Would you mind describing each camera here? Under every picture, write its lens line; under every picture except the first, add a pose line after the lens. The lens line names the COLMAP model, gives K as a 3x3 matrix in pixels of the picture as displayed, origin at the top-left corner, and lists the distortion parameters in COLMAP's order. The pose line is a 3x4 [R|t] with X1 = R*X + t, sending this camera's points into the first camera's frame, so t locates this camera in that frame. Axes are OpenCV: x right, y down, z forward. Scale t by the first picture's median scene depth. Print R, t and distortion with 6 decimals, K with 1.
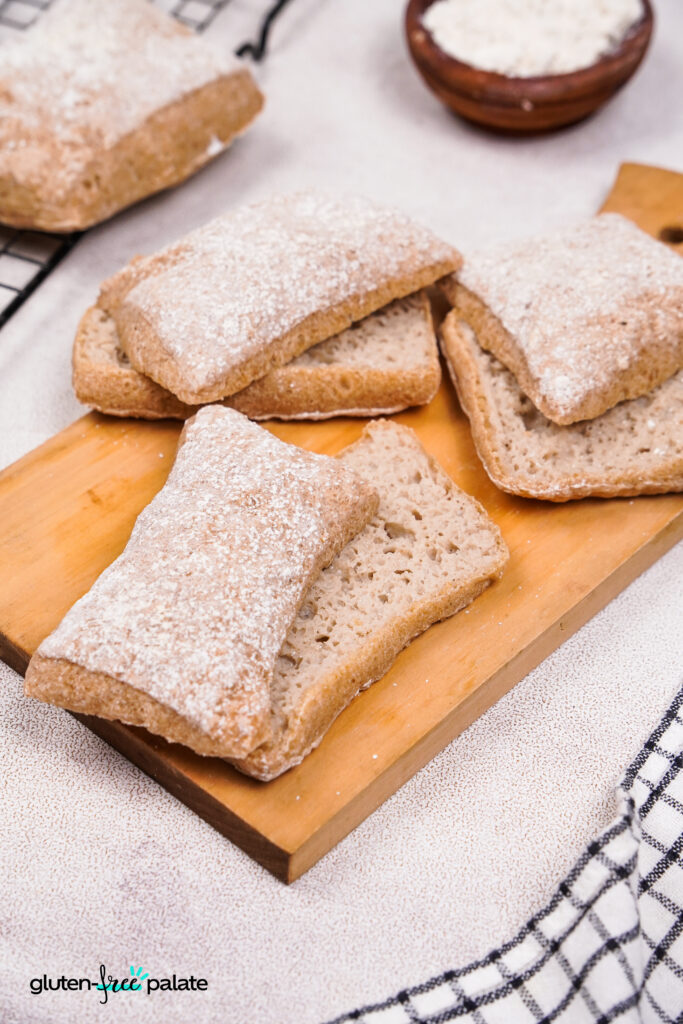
lens RADIAL K [[2061.4, 0, 350.2], [0, 2061.4, 518.6], [0, 0, 1]] dist [0.275249, 0.000000]
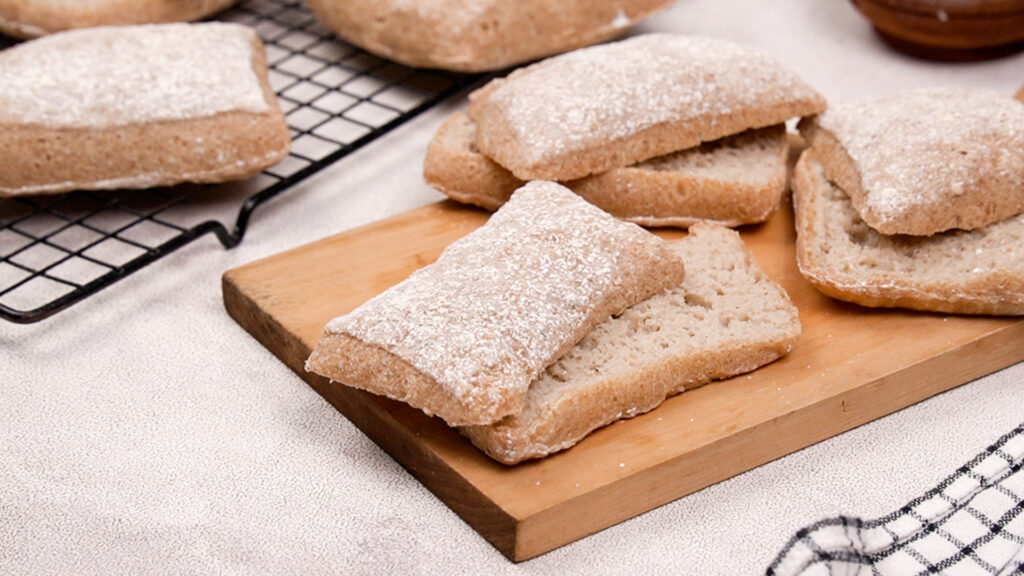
lens RADIAL K [[2734.0, 0, 520.8], [0, 2734.0, 298.4], [0, 0, 1]] dist [0.412354, 0.000000]
pose [[0.973377, 0.110032, -0.201070, 0.204160], [-0.158328, 0.957090, -0.242714, 0.336288], [0.165736, 0.268088, 0.949031, -0.282177]]
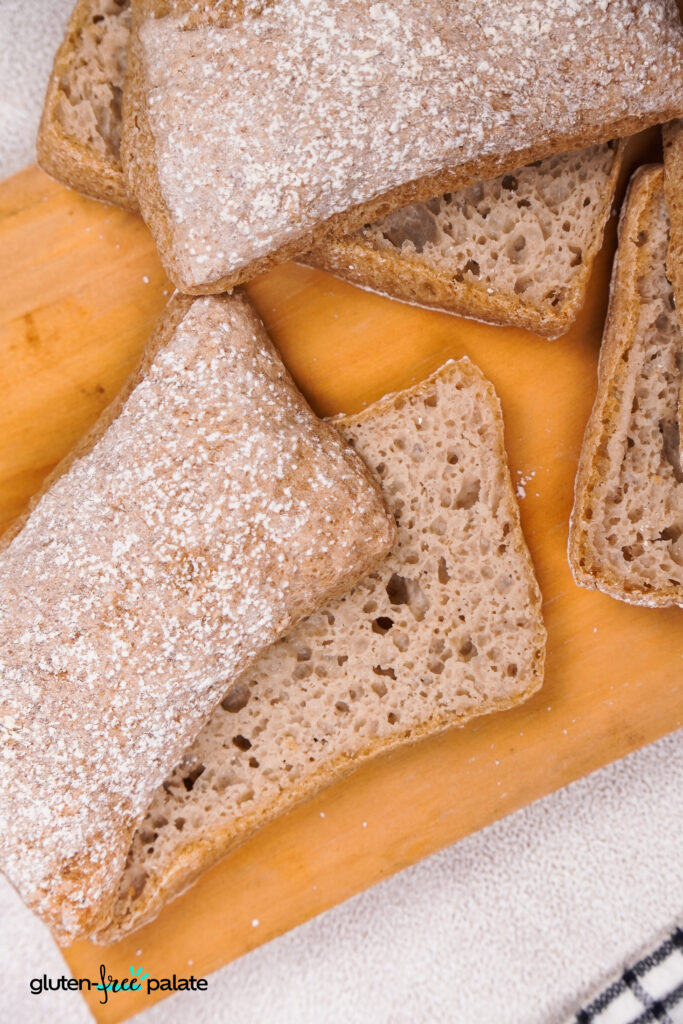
lens RADIAL K [[2689.7, 0, 347.0], [0, 2689.7, 522.1], [0, 0, 1]] dist [0.597917, 0.000000]
pose [[0.942912, 0.329774, -0.046548, 0.037877], [-0.199519, 0.671244, 0.713879, -0.640662], [0.266664, -0.663838, 0.698720, 0.364984]]
